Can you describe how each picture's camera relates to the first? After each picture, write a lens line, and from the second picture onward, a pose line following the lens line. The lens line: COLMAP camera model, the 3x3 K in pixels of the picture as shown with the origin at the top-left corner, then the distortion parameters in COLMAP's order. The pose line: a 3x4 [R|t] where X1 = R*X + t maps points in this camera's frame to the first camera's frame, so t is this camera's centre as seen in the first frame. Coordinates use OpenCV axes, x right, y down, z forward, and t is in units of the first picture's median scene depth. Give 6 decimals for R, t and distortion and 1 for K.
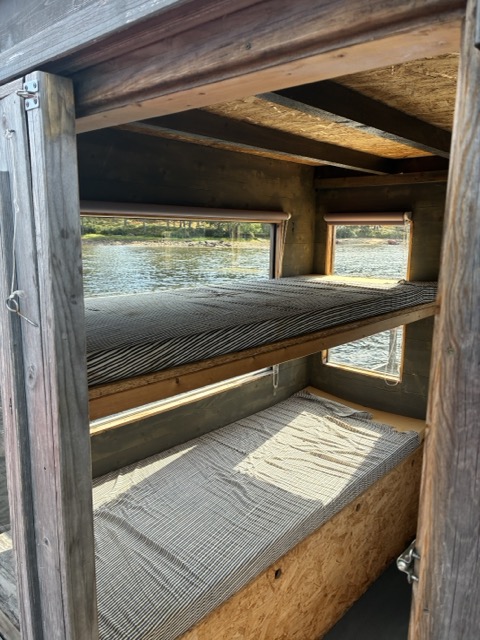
lens RADIAL K [[492.1, 0, 236.4], [0, 492.1, 317.3], [0, 0, 1]] dist [0.033268, -0.050073]
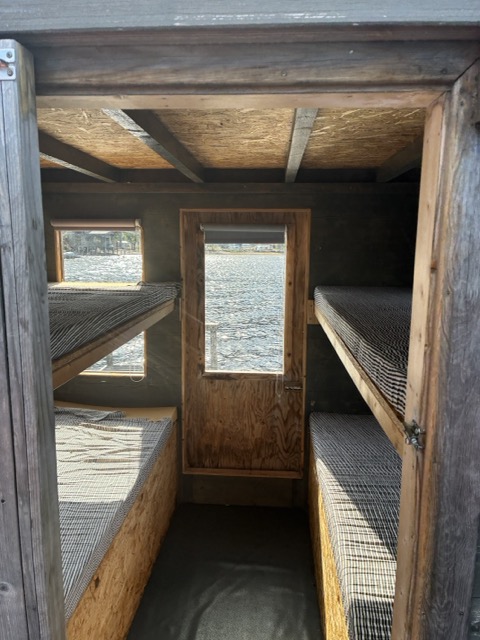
lens RADIAL K [[492.1, 0, 242.1], [0, 492.1, 325.4], [0, 0, 1]] dist [0.033268, -0.050073]
pose [[0.784291, -0.107836, 0.610949, -0.183806], [0.109711, 0.993365, 0.034496, 0.006923], [-0.610615, 0.039973, 0.790918, 0.019656]]
